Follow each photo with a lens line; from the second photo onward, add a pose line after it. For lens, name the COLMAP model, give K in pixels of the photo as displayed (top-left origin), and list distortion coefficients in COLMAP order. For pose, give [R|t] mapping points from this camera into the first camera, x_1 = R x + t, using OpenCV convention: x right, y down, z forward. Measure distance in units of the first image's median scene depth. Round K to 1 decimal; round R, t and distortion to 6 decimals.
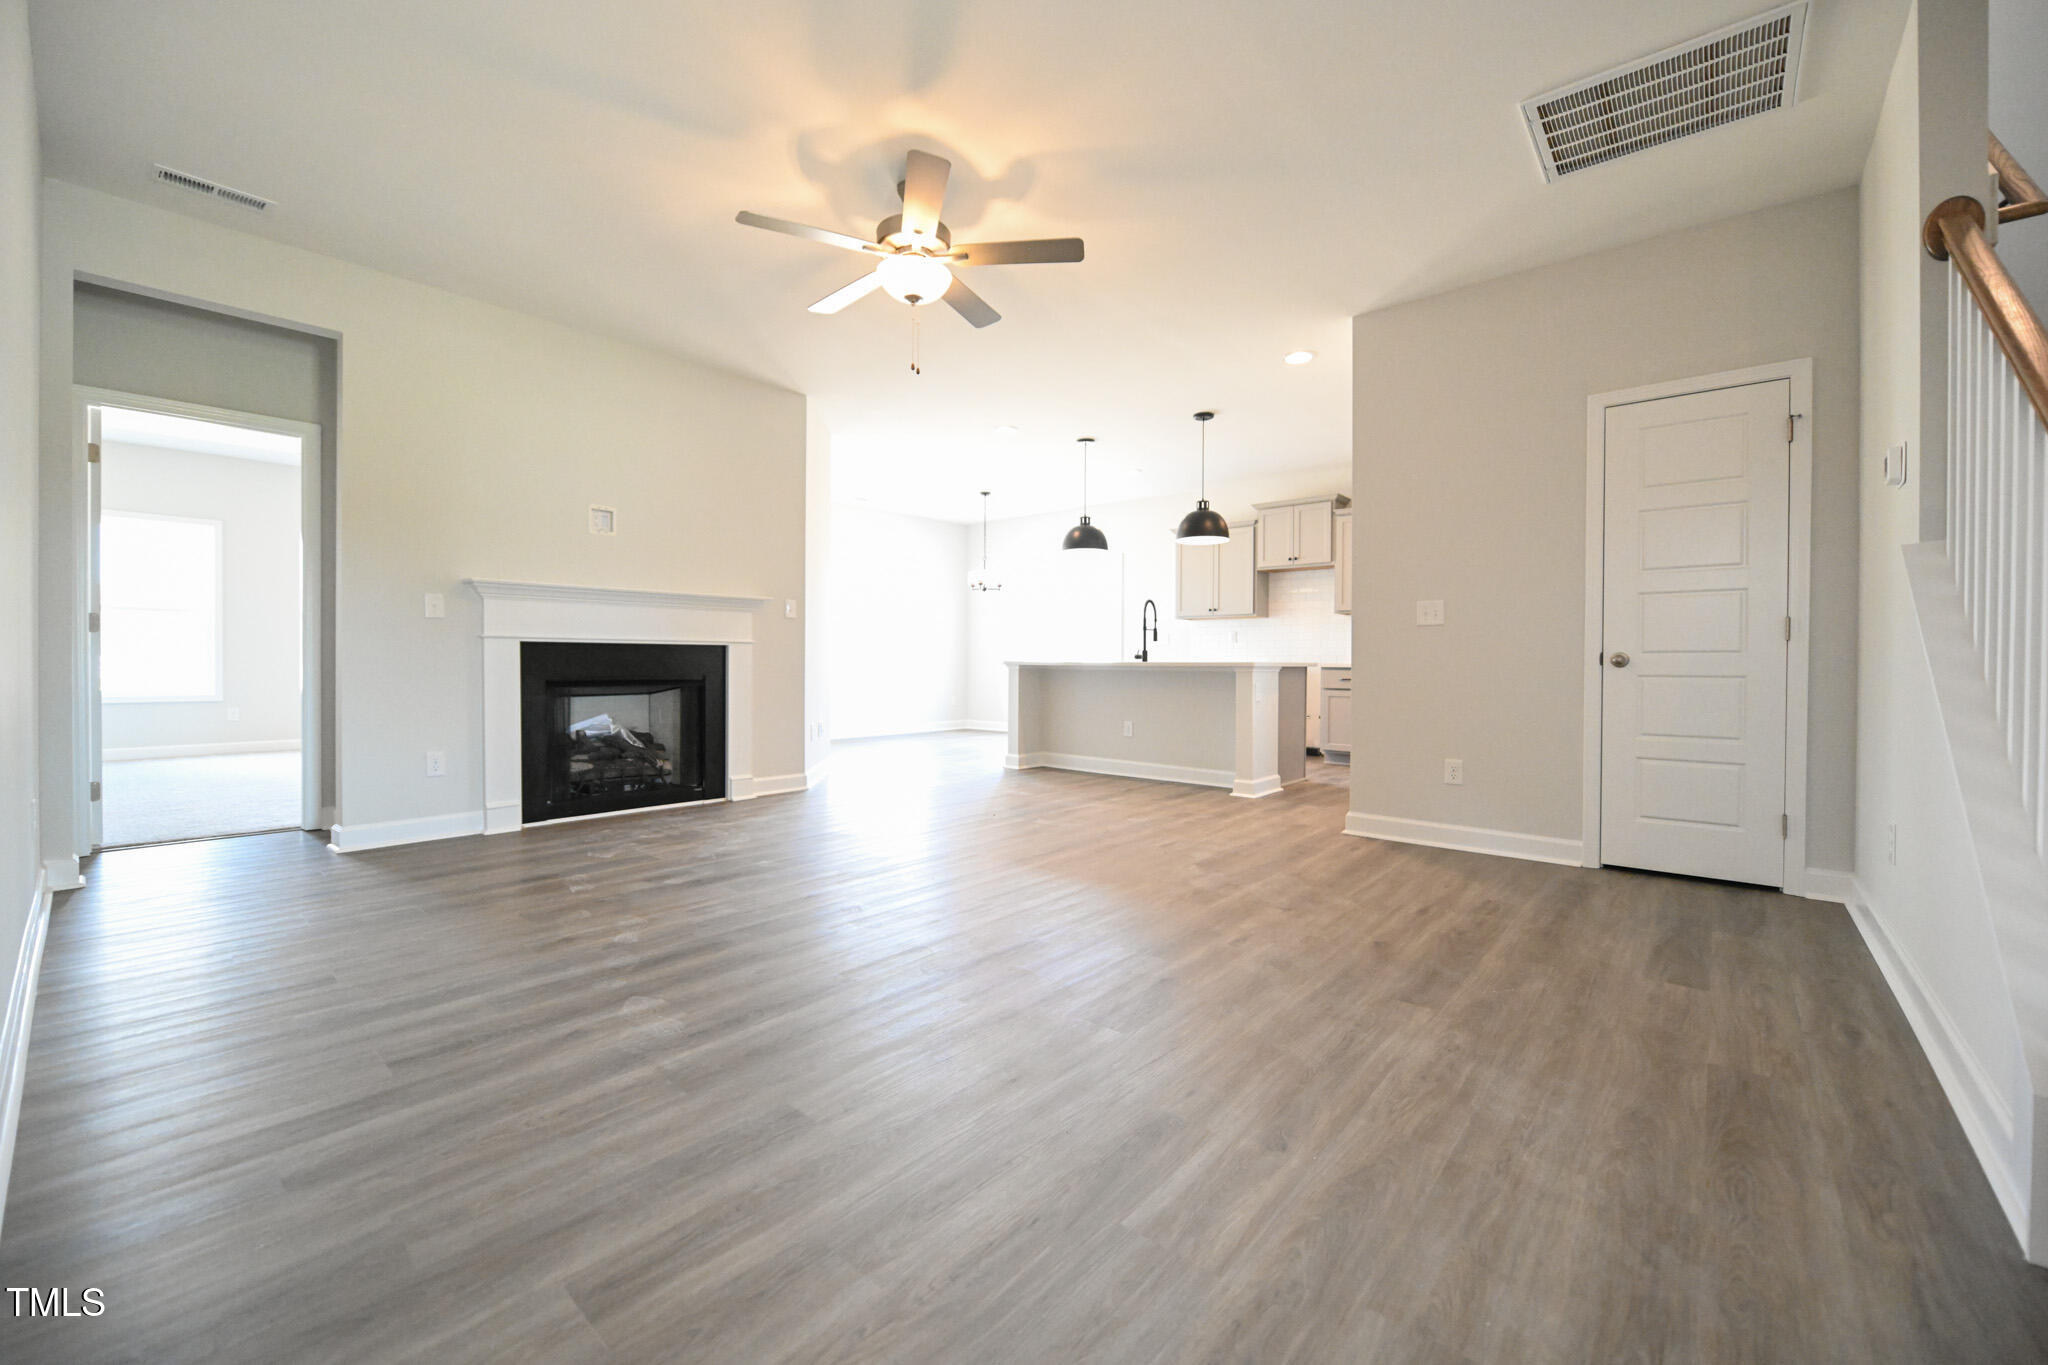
lens RADIAL K [[817.2, 0, 1029.8], [0, 817.2, 669.8], [0, 0, 1]] dist [-0.007024, -0.000101]
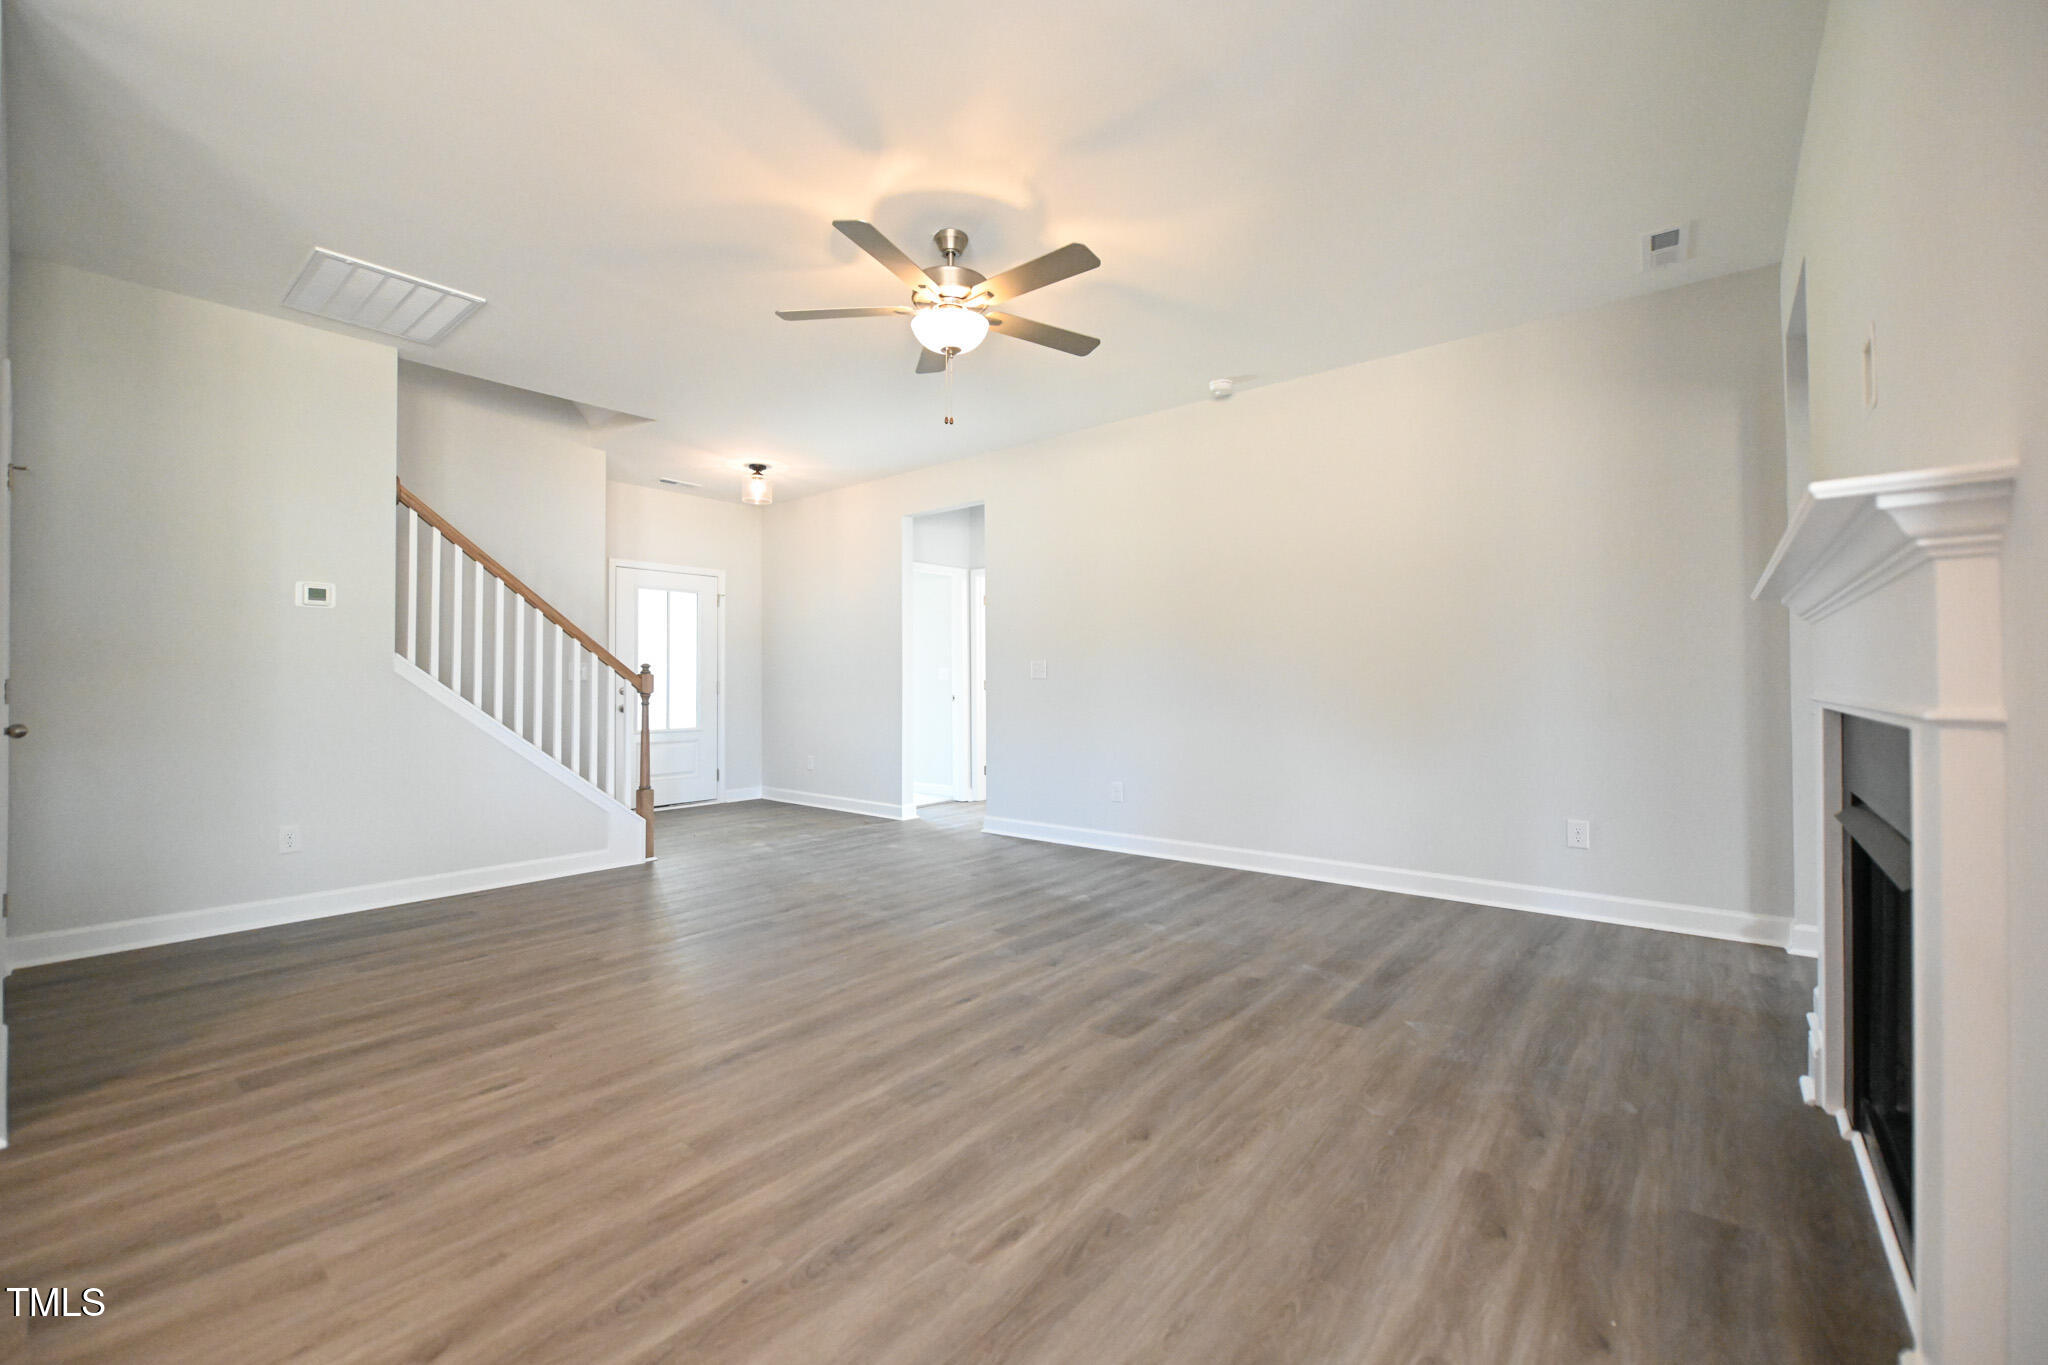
lens RADIAL K [[817.2, 0, 1029.5], [0, 817.2, 683.9], [0, 0, 1]] dist [-0.007024, -0.000101]
pose [[-0.999837, 0.000297, -0.018071, -0.138271], [0.000092, 0.999936, 0.011336, -0.047677], [0.018074, 0.011333, -0.999772, 1.251911]]
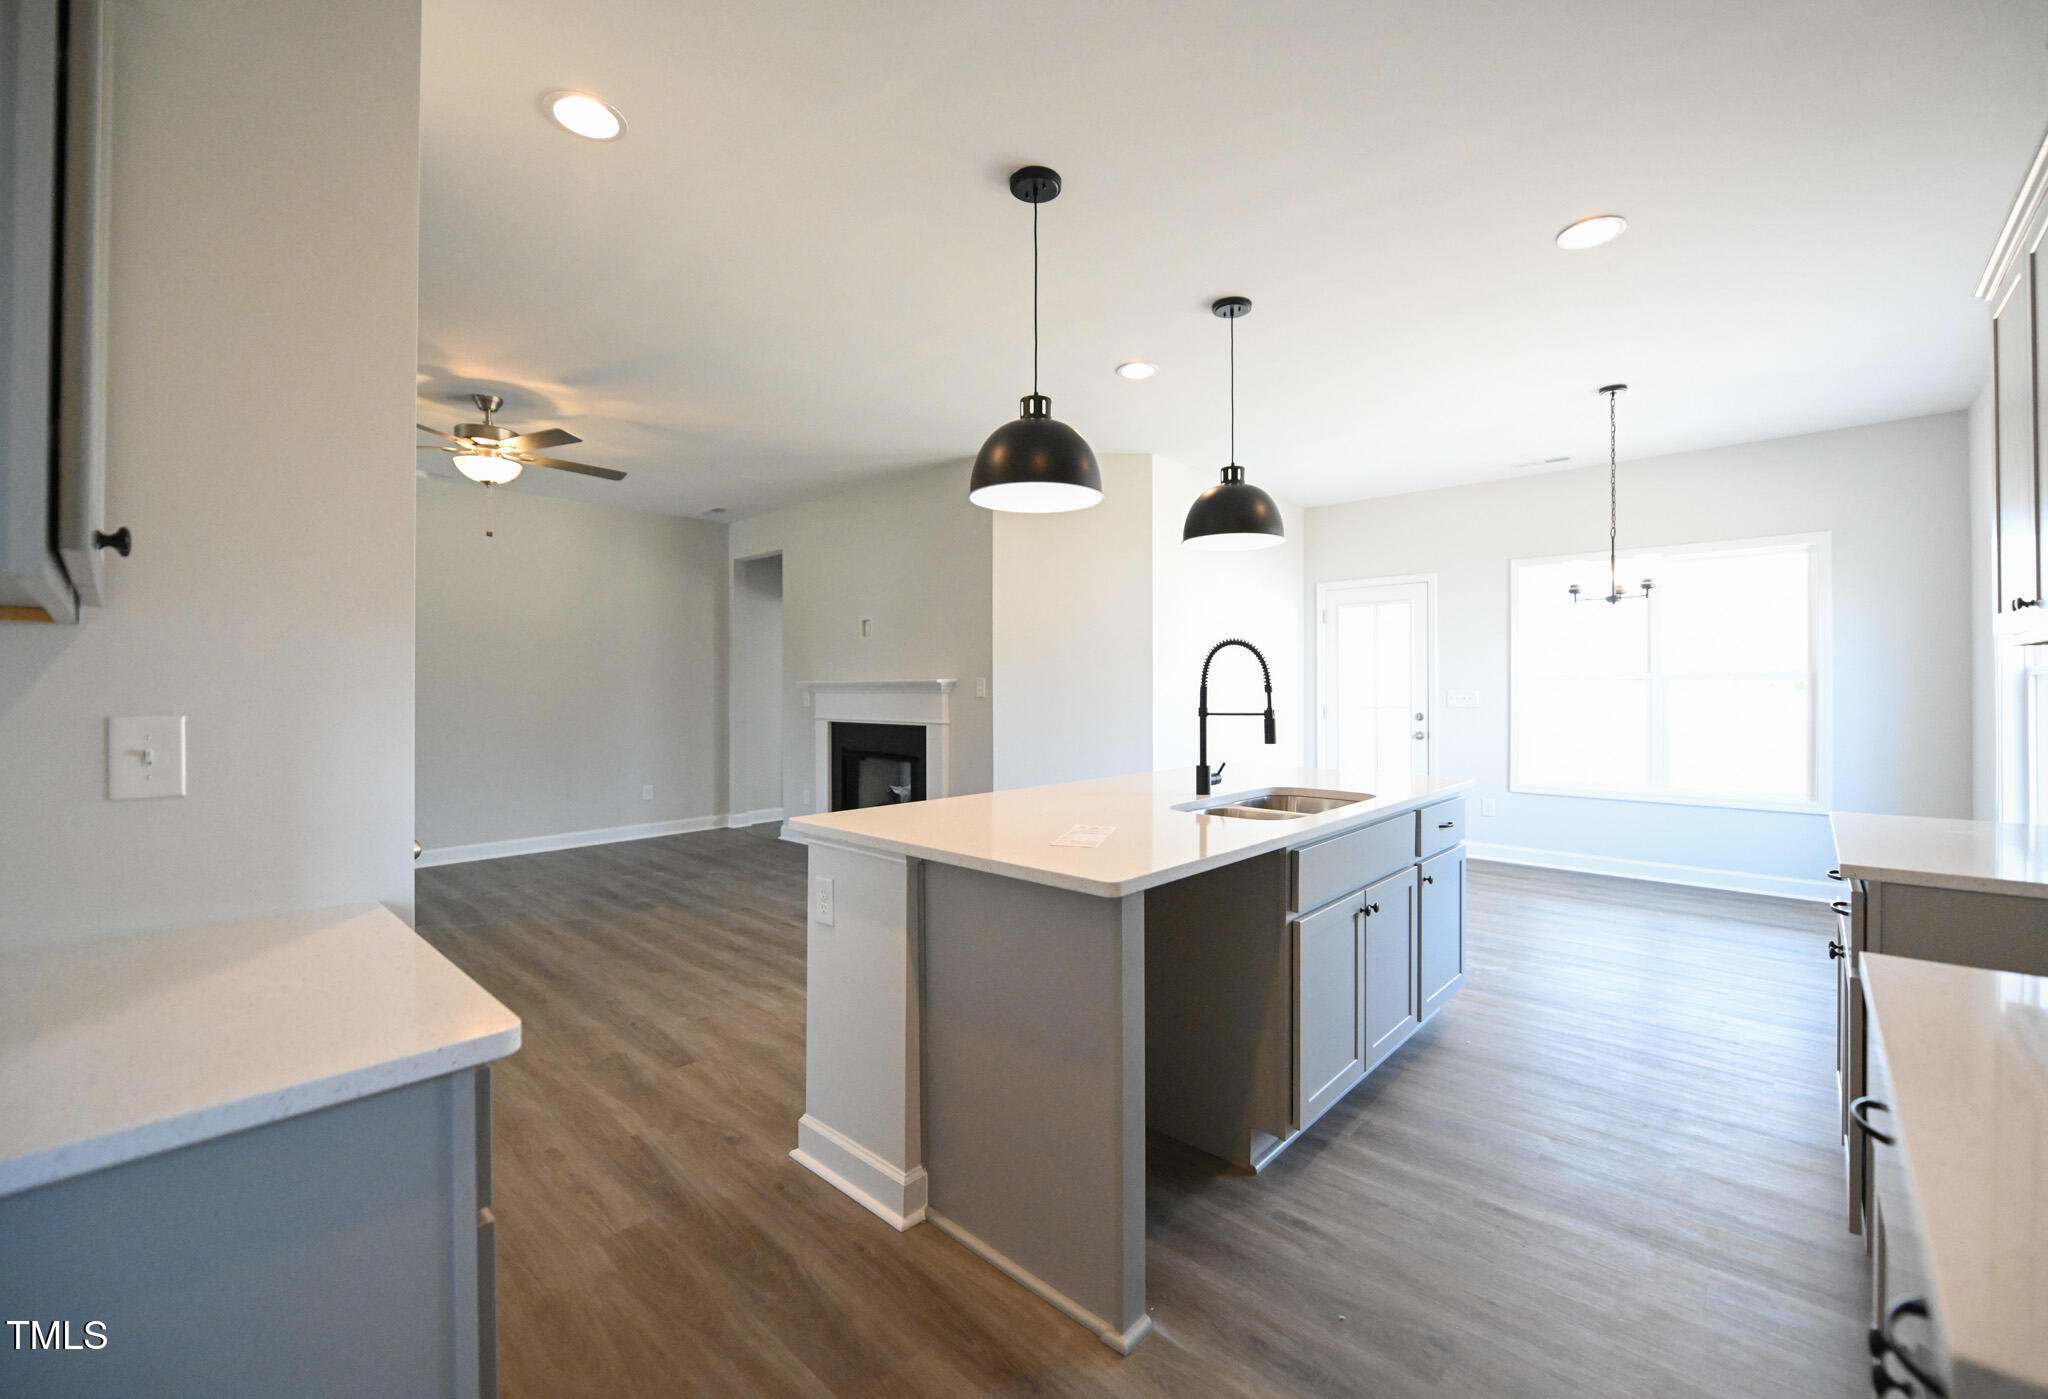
lens RADIAL K [[849.3, 0, 1033.7], [0, 849.3, 683.2], [0, 0, 1]] dist [0.000263, 0.000010]
pose [[-0.046721, -0.008722, -0.998870, 0.751823], [-0.007698, 0.999935, -0.008371, -0.080386], [0.998878, 0.007299, -0.046785, 1.237193]]
